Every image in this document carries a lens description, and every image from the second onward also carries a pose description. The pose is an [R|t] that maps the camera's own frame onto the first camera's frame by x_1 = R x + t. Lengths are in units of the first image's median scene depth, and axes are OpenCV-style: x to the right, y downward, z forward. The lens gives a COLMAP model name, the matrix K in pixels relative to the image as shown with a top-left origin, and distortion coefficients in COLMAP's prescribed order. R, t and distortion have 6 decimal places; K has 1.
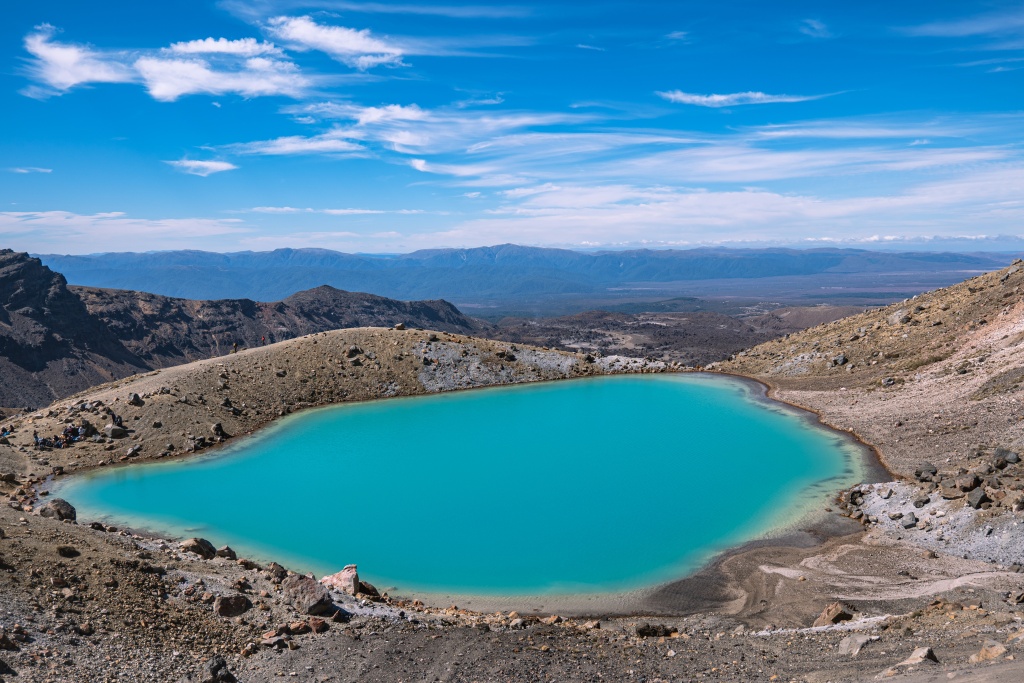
lens RADIAL K [[800.5, 0, 507.6], [0, 800.5, 348.8], [0, 0, 1]] dist [-0.001466, 0.002189]
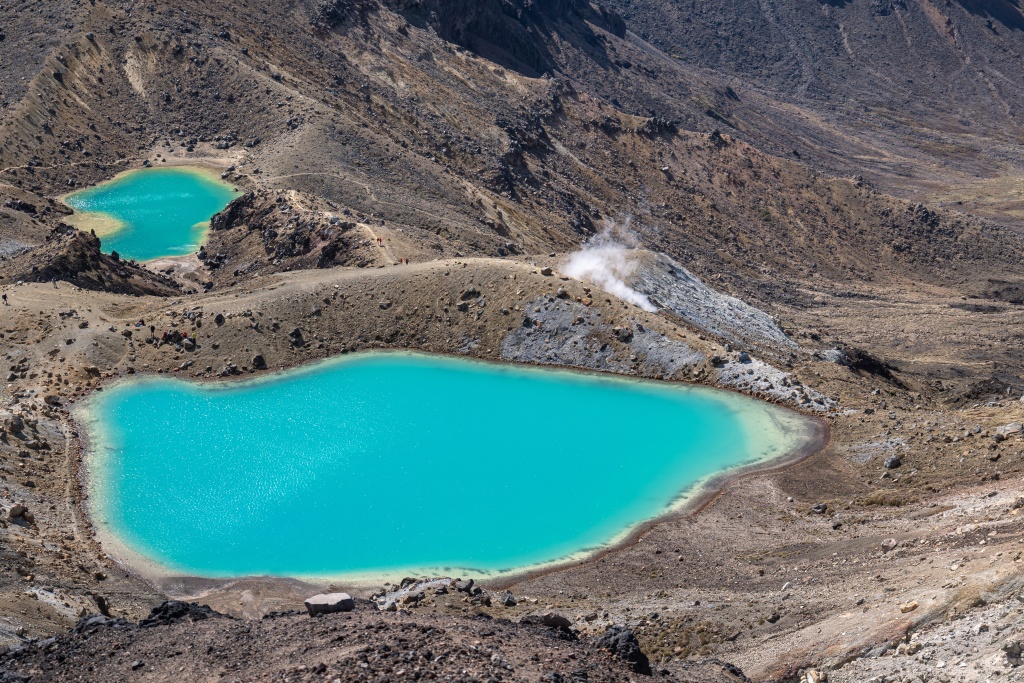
lens RADIAL K [[1620.1, 0, 516.5], [0, 1620.1, 365.1], [0, 0, 1]] dist [0.008432, -0.084411]
pose [[0.709924, 0.280042, -0.646208, 0.067724], [-0.110498, 0.950472, 0.290505, -0.029164], [0.695556, -0.134832, 0.705707, -0.021059]]
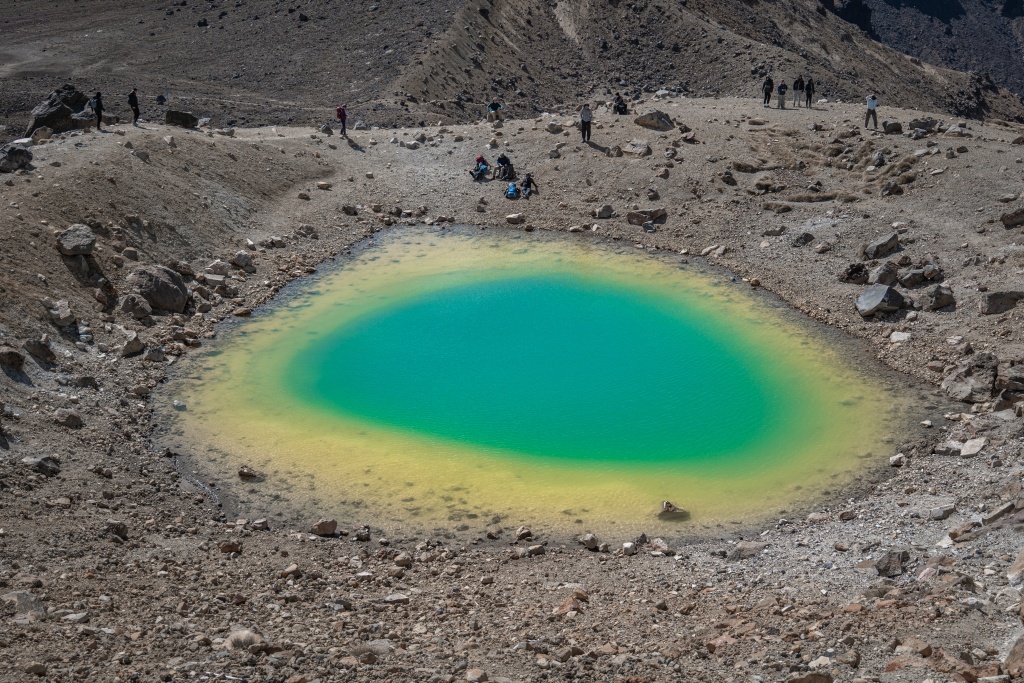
lens RADIAL K [[1255.5, 0, 506.1], [0, 1255.5, 340.0], [0, 0, 1]] dist [-0.008379, -0.045283]
pose [[0.568932, 0.294135, -0.767985, -0.014348], [-0.107852, 0.952472, 0.284895, 0.002434], [0.815282, -0.079257, 0.573614, 0.015702]]
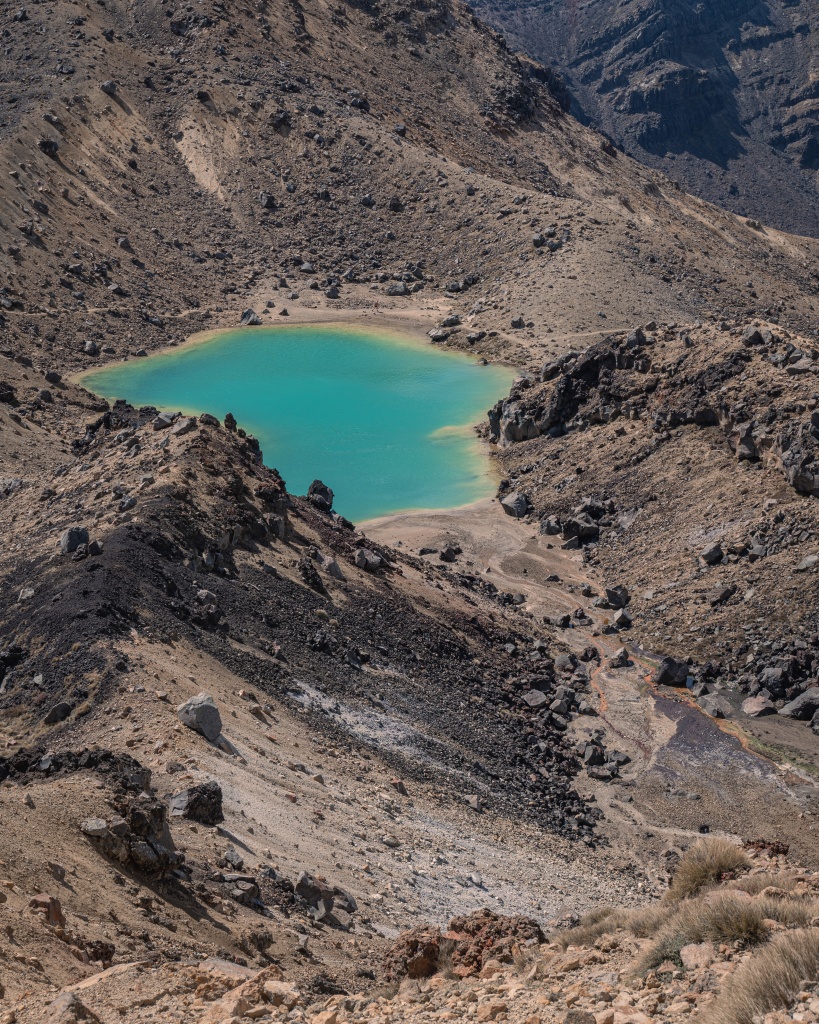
lens RADIAL K [[1743.4, 0, 407.7], [0, 1743.4, 413.8], [0, 0, 1]] dist [-0.017205, 0.014565]
pose [[0.693435, 0.176175, -0.698649, -0.046203], [-0.097233, 0.983658, 0.151537, 0.006081], [0.713928, -0.037149, 0.699233, 0.041282]]
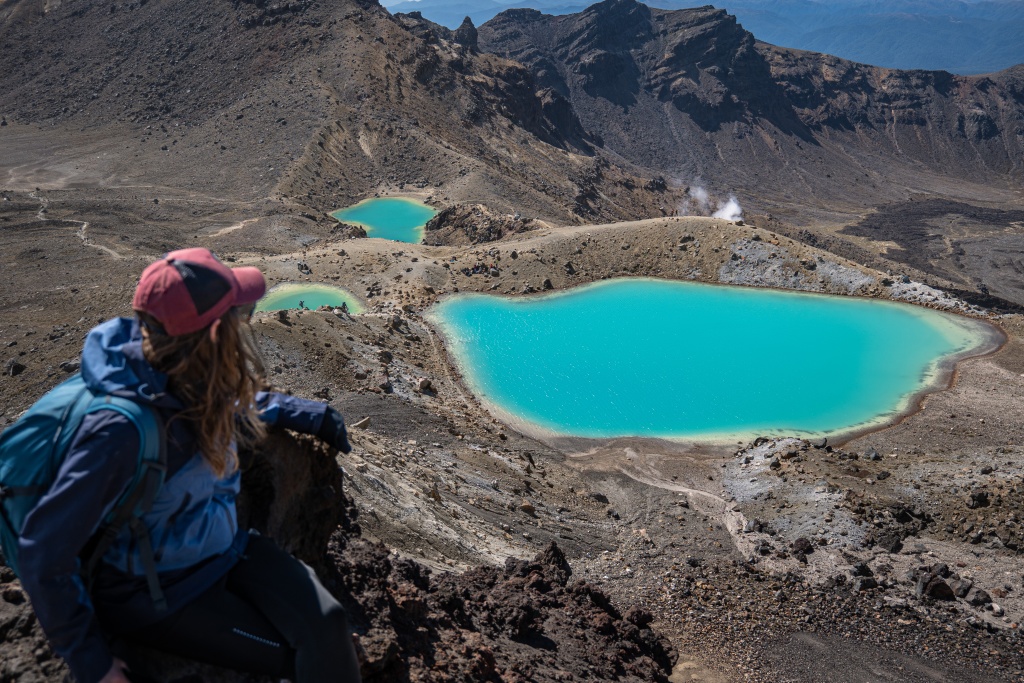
lens RADIAL K [[859.1, 0, 514.4], [0, 859.1, 345.9], [0, 0, 1]] dist [-0.000087, 0.000789]
pose [[0.707089, 0.285391, -0.646975, 0.035186], [-0.106367, 0.947455, 0.301687, -0.013748], [0.699078, -0.144503, 0.700292, -0.014416]]
